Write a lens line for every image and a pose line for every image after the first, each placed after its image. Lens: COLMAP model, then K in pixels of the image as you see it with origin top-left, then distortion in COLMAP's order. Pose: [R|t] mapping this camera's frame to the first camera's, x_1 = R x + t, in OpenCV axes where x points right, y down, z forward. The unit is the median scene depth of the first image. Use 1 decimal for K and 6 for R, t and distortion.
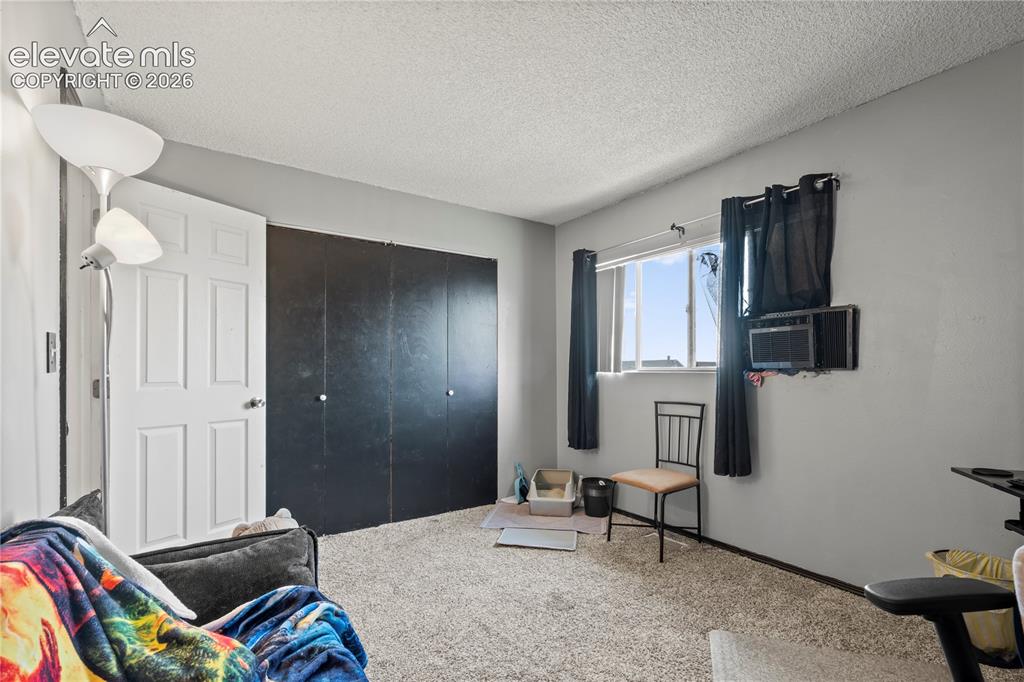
lens RADIAL K [[465.9, 0, 509.5], [0, 465.9, 346.4], [0, 0, 1]] dist [-0.002963, -0.000465]
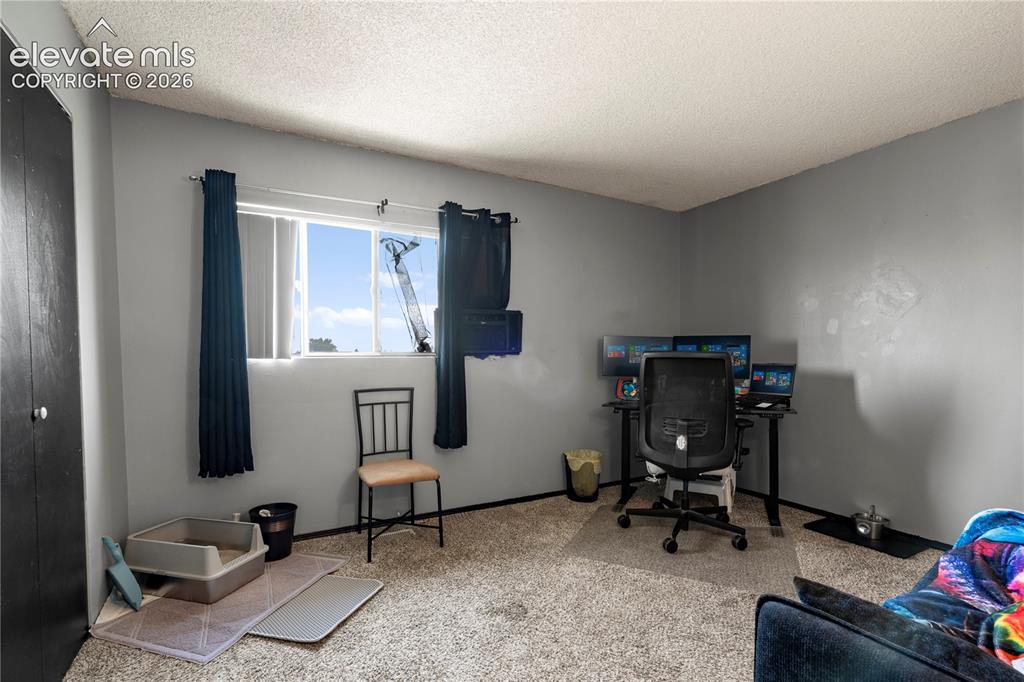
lens RADIAL K [[465.9, 0, 509.5], [0, 465.9, 346.4], [0, 0, 1]] dist [-0.002963, -0.000465]
pose [[0.100854, 0.016545, 0.994764, -0.560684], [-0.045586, 0.998888, -0.011991, 0.032610], [-0.993856, -0.044138, 0.101496, 0.651121]]
